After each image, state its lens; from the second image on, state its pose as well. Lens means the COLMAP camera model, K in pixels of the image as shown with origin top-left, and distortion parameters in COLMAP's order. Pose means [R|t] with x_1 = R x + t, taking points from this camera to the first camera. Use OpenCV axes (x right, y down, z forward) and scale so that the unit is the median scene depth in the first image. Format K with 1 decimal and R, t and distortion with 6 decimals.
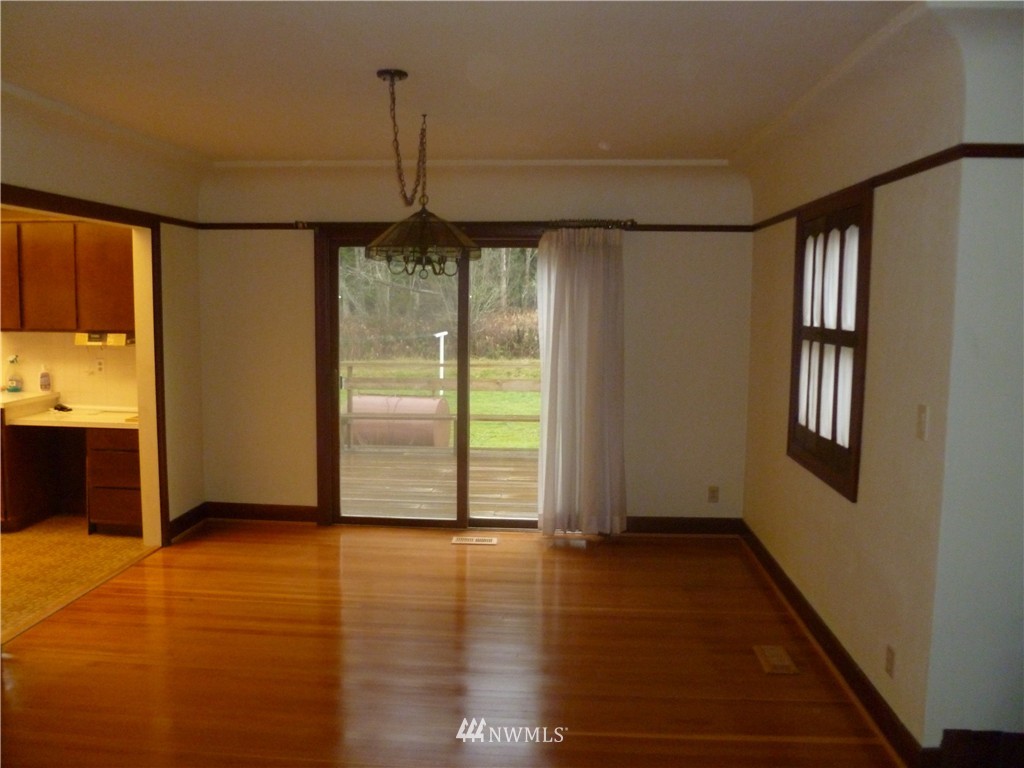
lens RADIAL K [[844.0, 0, 512.0], [0, 844.0, 384.0], [0, 0, 1]] dist [-0.036676, 0.005986]
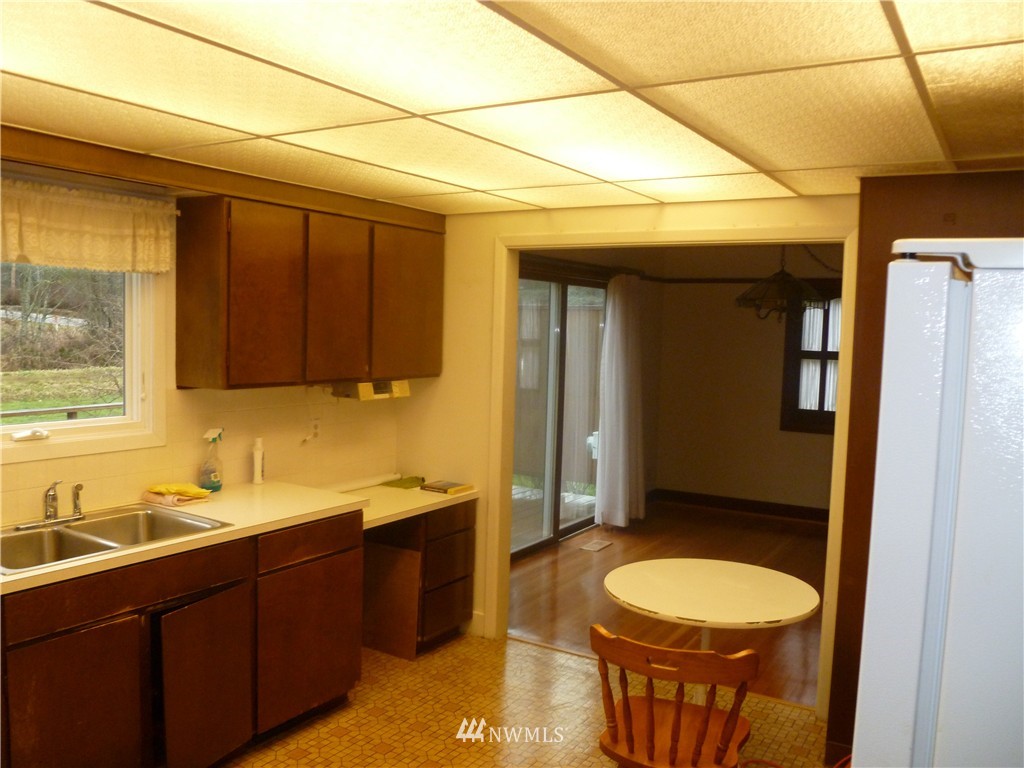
lens RADIAL K [[844.0, 0, 512.0], [0, 844.0, 384.0], [0, 0, 1]] dist [-0.036676, 0.005986]
pose [[0.460231, -0.061067, 0.885696, -1.113034], [0.068549, 0.997098, 0.033128, -0.077147], [-0.885149, 0.045468, 0.463081, 0.582041]]
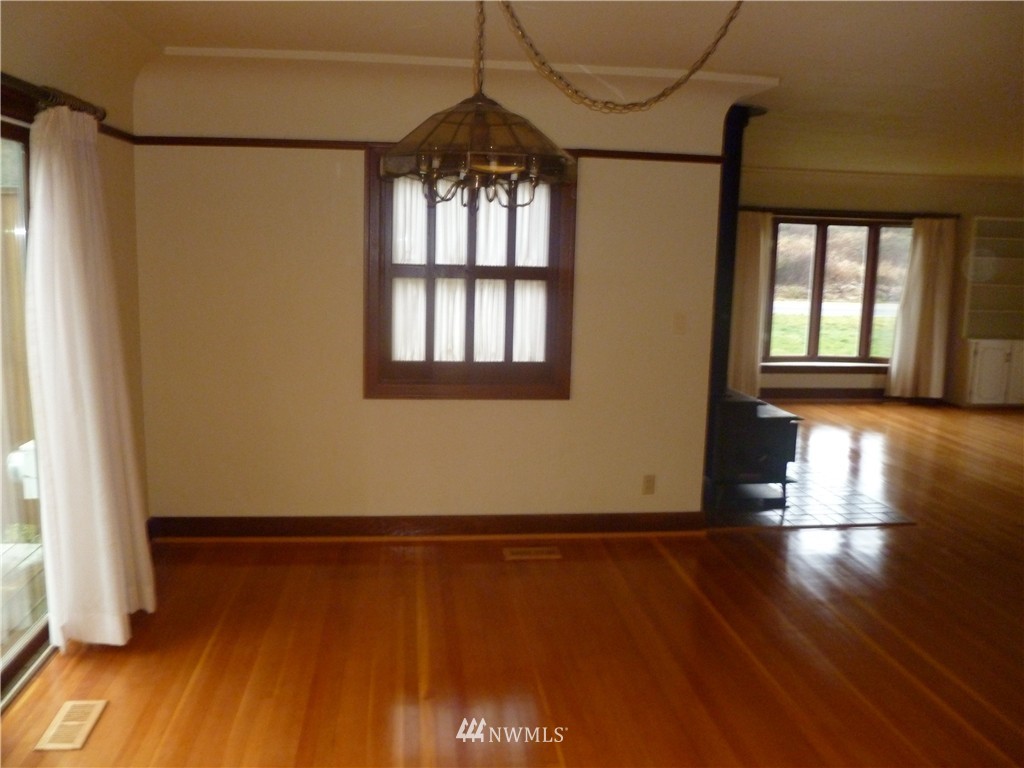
lens RADIAL K [[852.7, 0, 478.0], [0, 852.7, 369.5], [0, 0, 1]] dist [-0.049663, 0.005387]
pose [[-0.160392, -0.155484, 0.974730, -0.541677], [0.079109, 0.982314, 0.169711, -0.087044], [-0.983878, 0.104330, -0.145255, 0.837122]]
